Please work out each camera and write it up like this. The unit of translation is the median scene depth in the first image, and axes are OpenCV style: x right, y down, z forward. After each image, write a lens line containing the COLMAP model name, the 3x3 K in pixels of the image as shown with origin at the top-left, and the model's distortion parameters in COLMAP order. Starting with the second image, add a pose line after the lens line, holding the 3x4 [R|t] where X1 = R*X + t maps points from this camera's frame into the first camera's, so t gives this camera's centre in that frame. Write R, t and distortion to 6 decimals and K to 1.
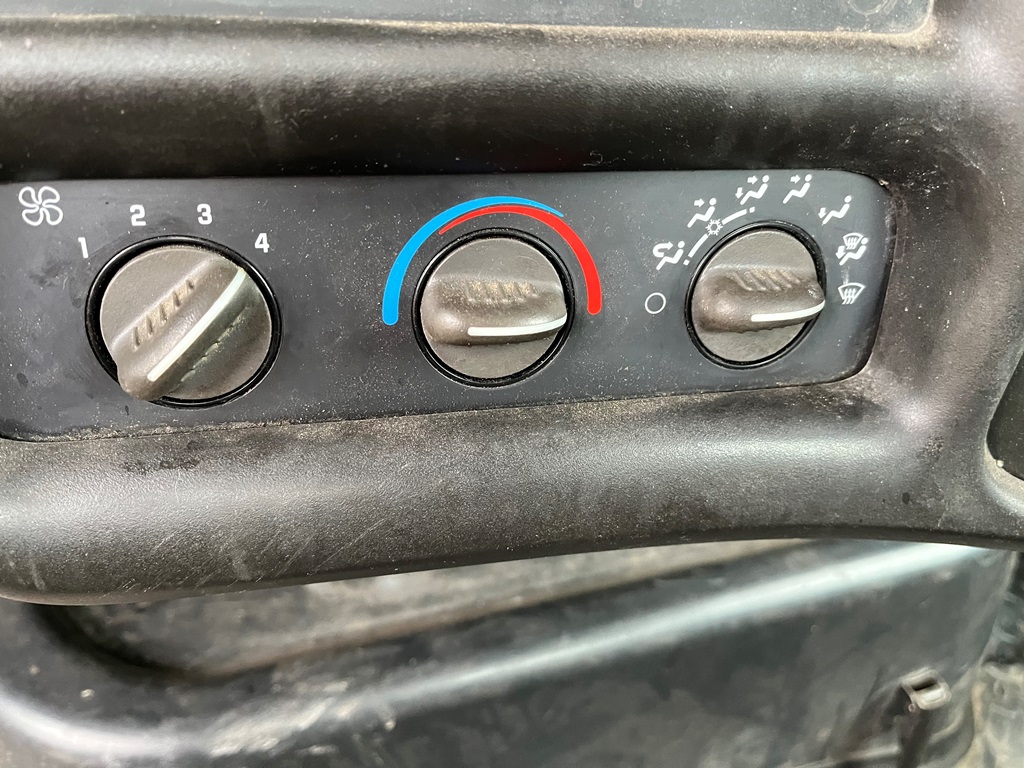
lens RADIAL K [[778.3, 0, 506.2], [0, 778.3, 383.8], [0, 0, 1]] dist [0.028946, -0.038364]
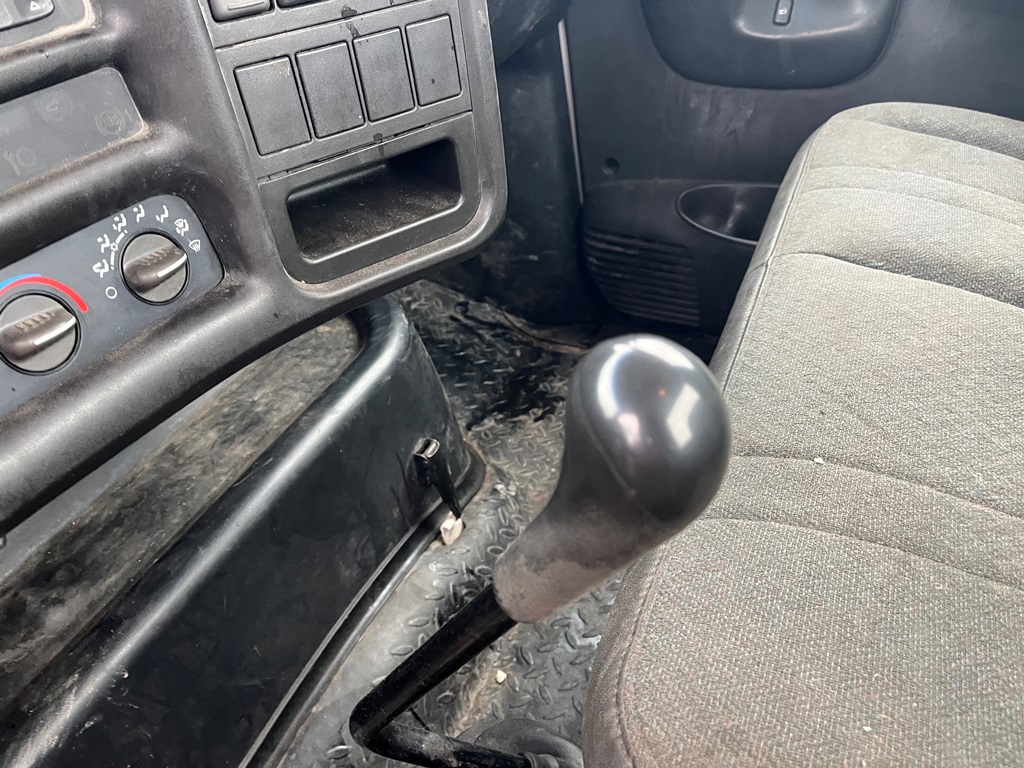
lens RADIAL K [[778.3, 0, 516.7], [0, 778.3, 387.9], [0, 0, 1]] dist [0.028946, -0.038364]
pose [[0.644333, -0.545358, 0.536116, -0.343625], [0.540629, 0.820657, 0.185048, 0.284800], [-0.540885, 0.170607, 0.823612, -1.160213]]
